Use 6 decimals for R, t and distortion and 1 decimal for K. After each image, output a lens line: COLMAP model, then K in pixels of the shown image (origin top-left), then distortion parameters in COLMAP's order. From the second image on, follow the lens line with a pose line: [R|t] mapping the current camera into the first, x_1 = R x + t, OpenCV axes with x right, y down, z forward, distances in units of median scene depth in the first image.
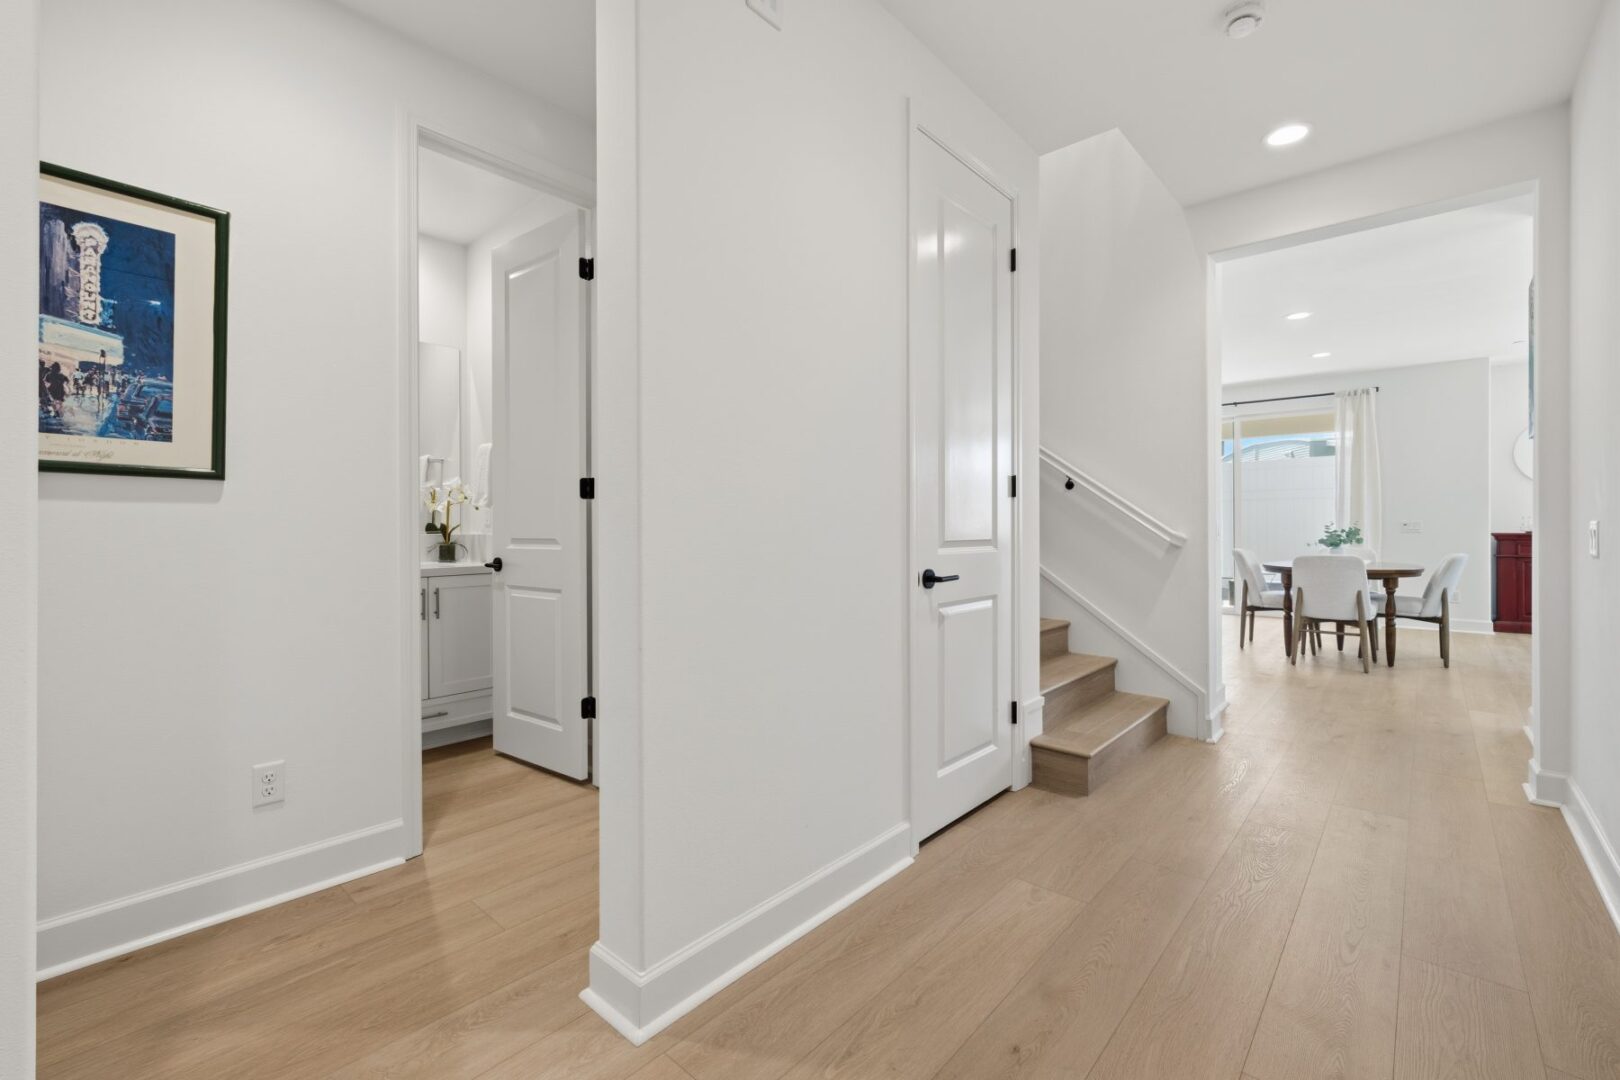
lens RADIAL K [[720.2, 0, 807.1], [0, 720.2, 525.1], [0, 0, 1]] dist [-0.000954, 0.000027]
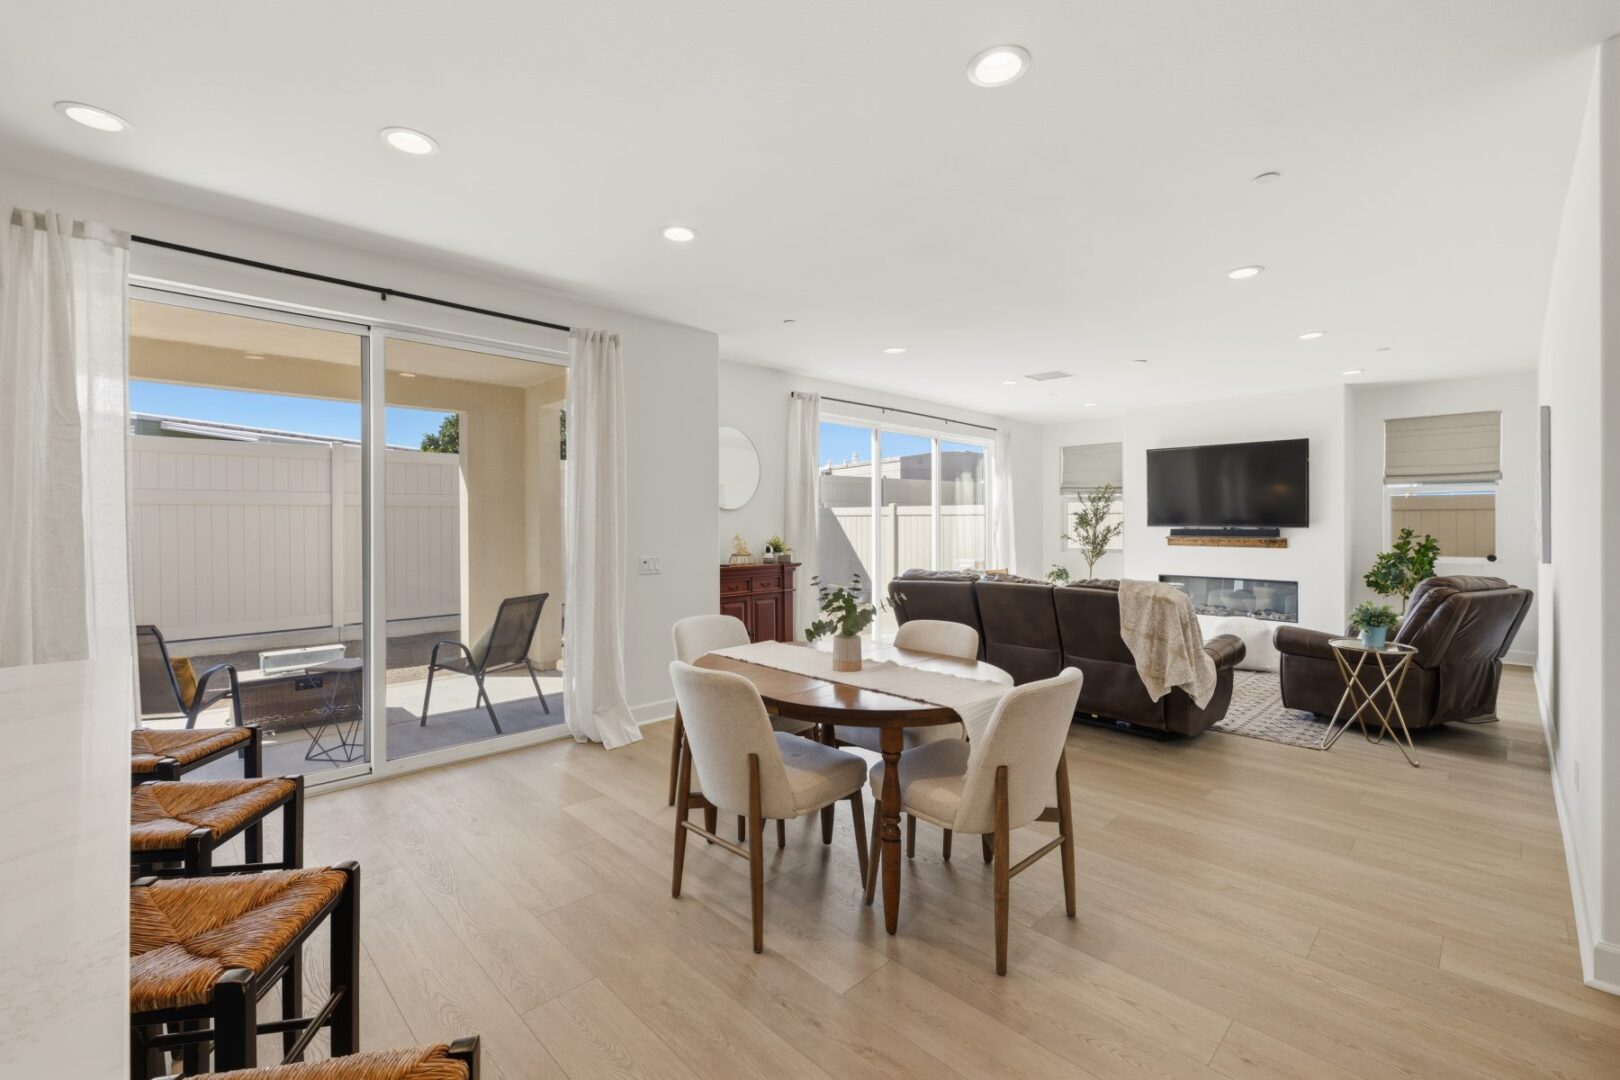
lens RADIAL K [[685.8, 0, 808.1], [0, 685.8, 526.7], [0, 0, 1]] dist [0.001197, 0.000332]
pose [[0.085294, -0.006310, 0.996336, 0.298159], [0.001395, 0.999980, 0.006214, -0.045658], [-0.996355, 0.000860, 0.085301, 1.072849]]
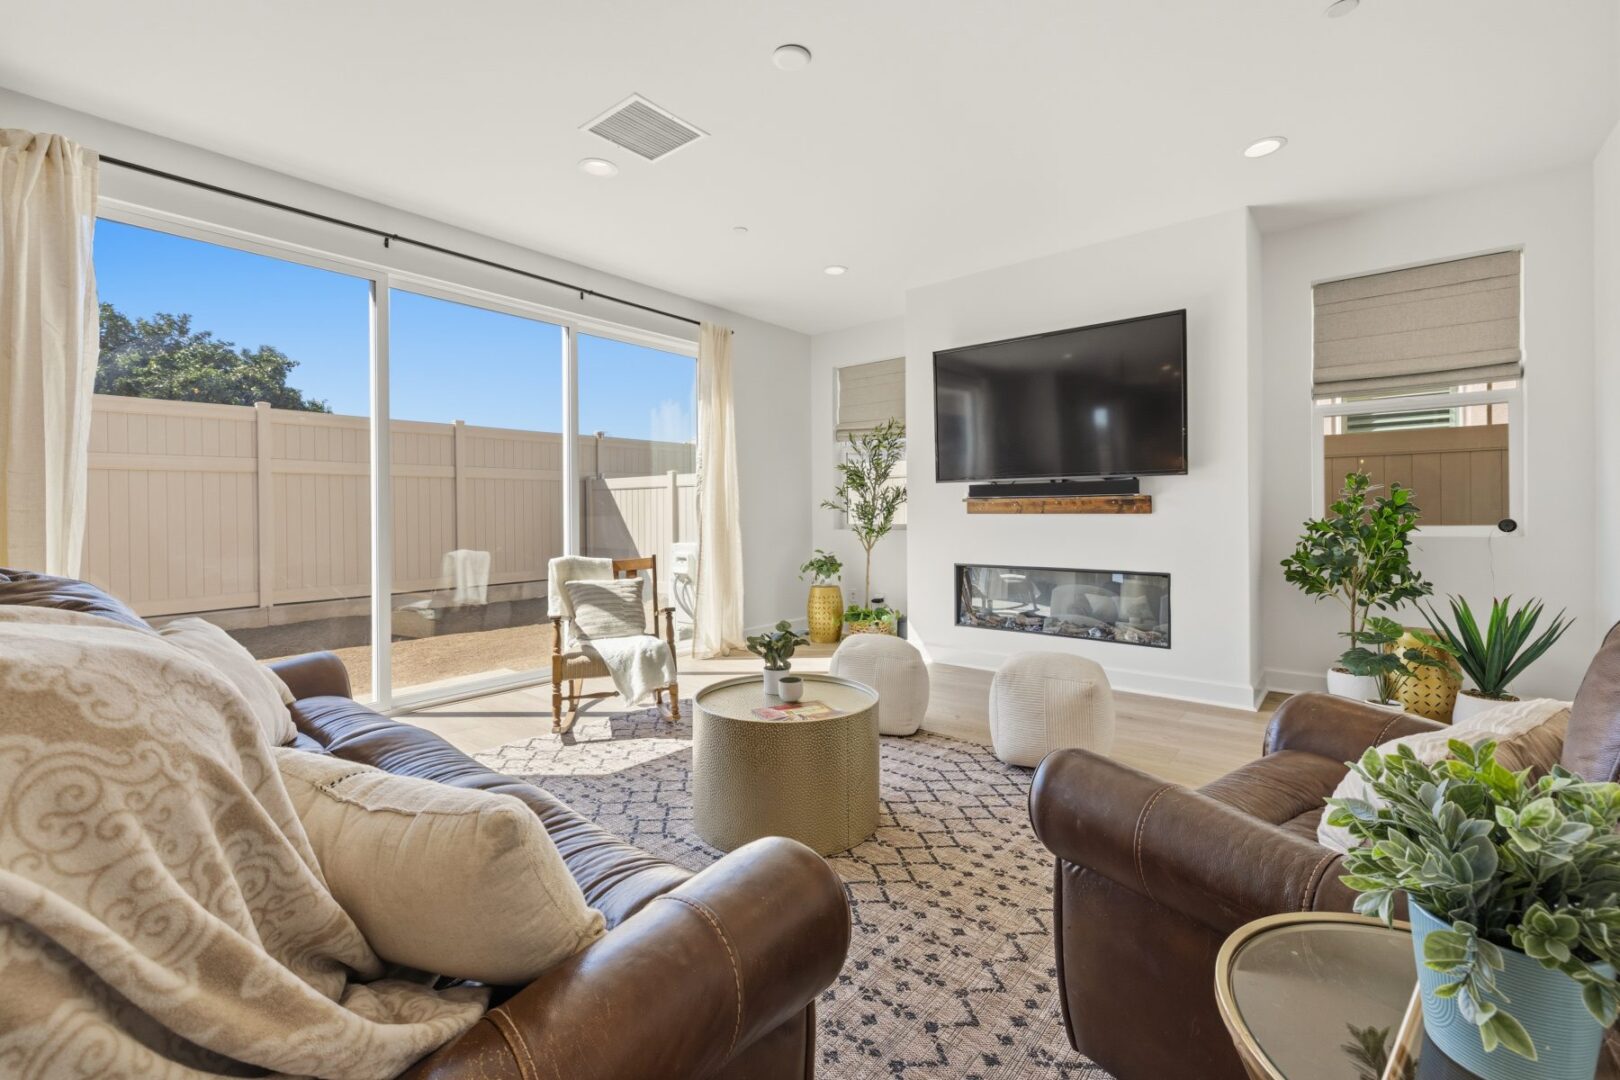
lens RADIAL K [[685.5, 0, 806.7], [0, 685.5, 517.4], [0, 0, 1]] dist [-0.000166, 0.000144]
pose [[-0.017709, -0.006872, 0.999820, 0.961215], [0.007327, 0.999949, 0.007003, 0.001184], [-0.999816, 0.007449, -0.017658, 0.652675]]
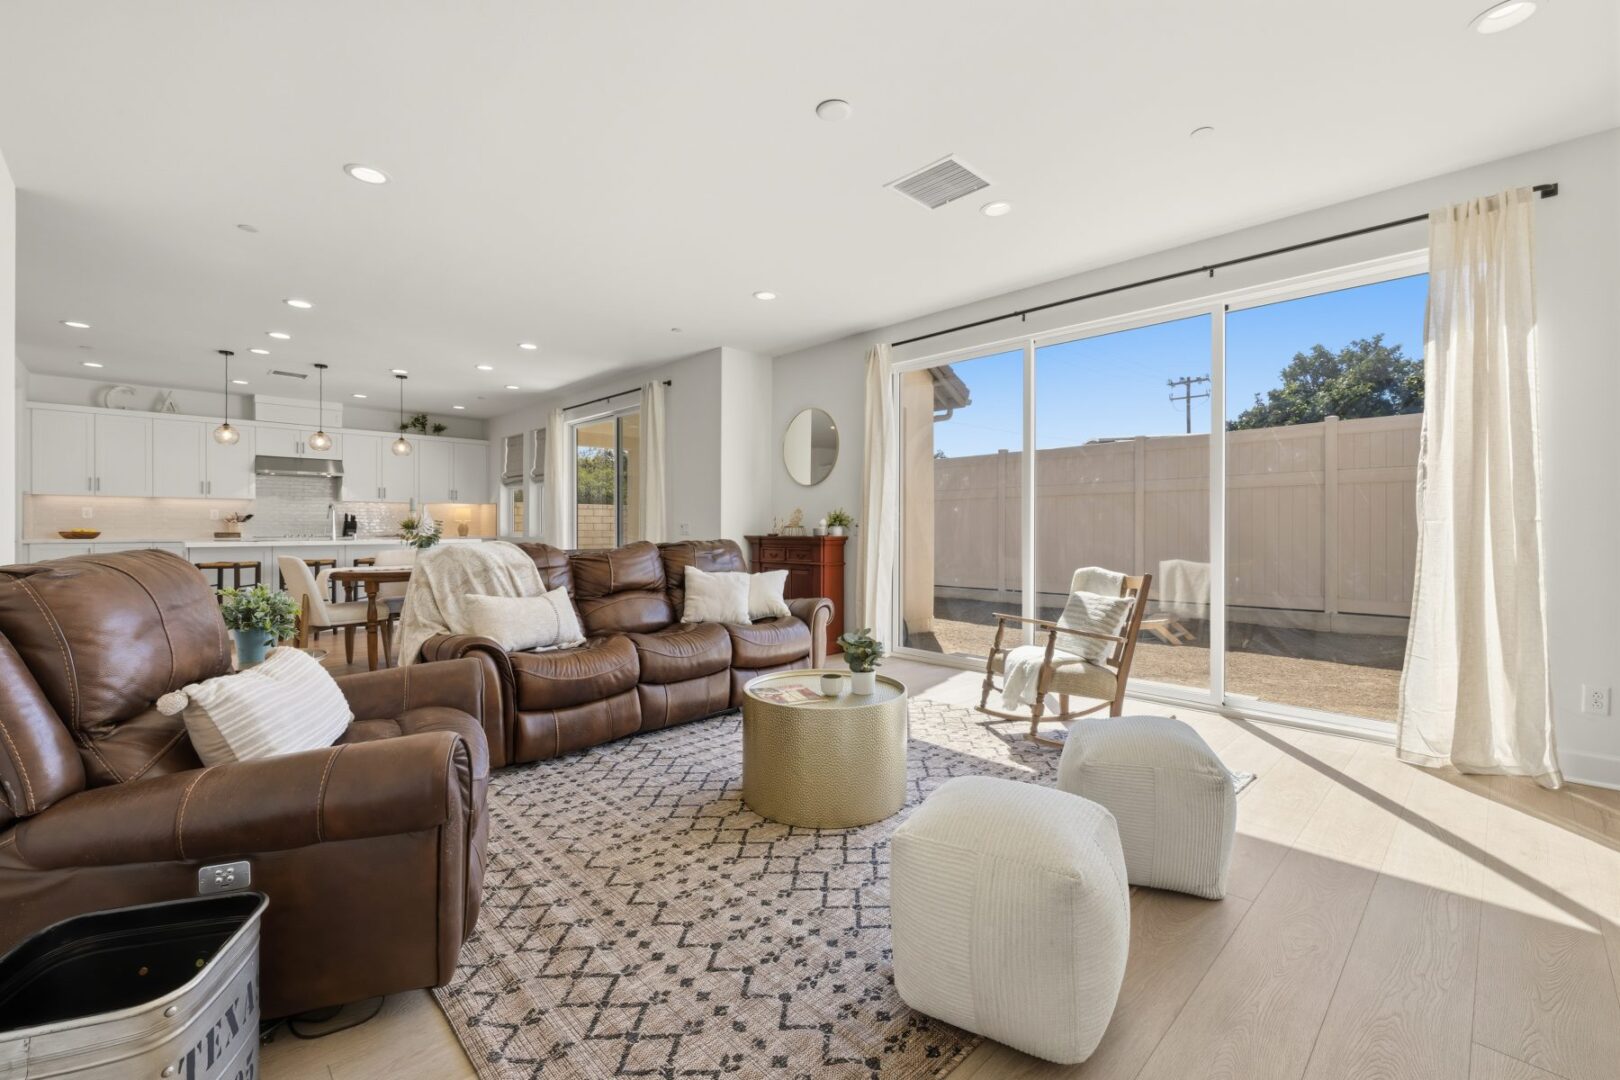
lens RADIAL K [[685.8, 0, 808.1], [0, 685.8, 526.7], [0, 0, 1]] dist [0.001197, 0.000332]
pose [[0.995353, 0.001058, -0.096287, 1.450036], [-0.000996, 0.999999, 0.000686, 0.002146], [0.096288, -0.000587, 0.995353, 0.148731]]
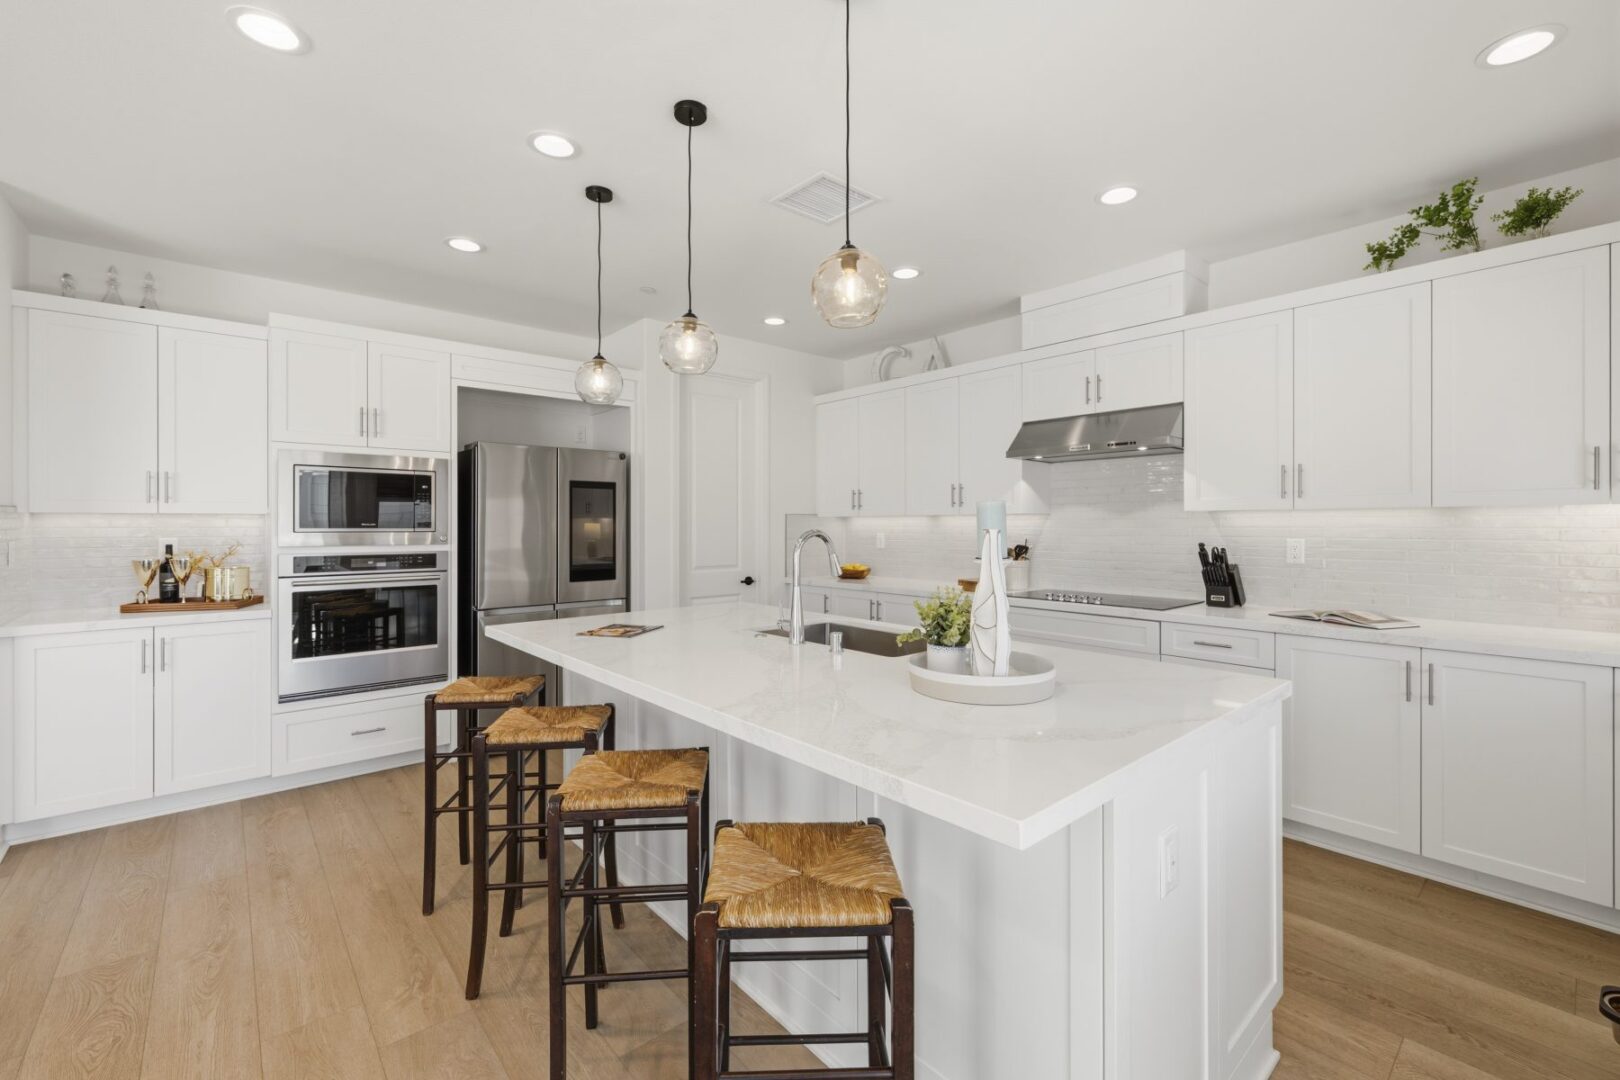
lens RADIAL K [[680.4, 0, 804.9], [0, 680.4, 526.0], [0, 0, 1]] dist [-0.001369, -0.000166]
pose [[-0.150413, -0.000657, -0.988623, 0.823276], [0.002038, 0.999997, -0.000975, -0.043988], [0.988621, -0.002161, -0.150412, 1.453727]]
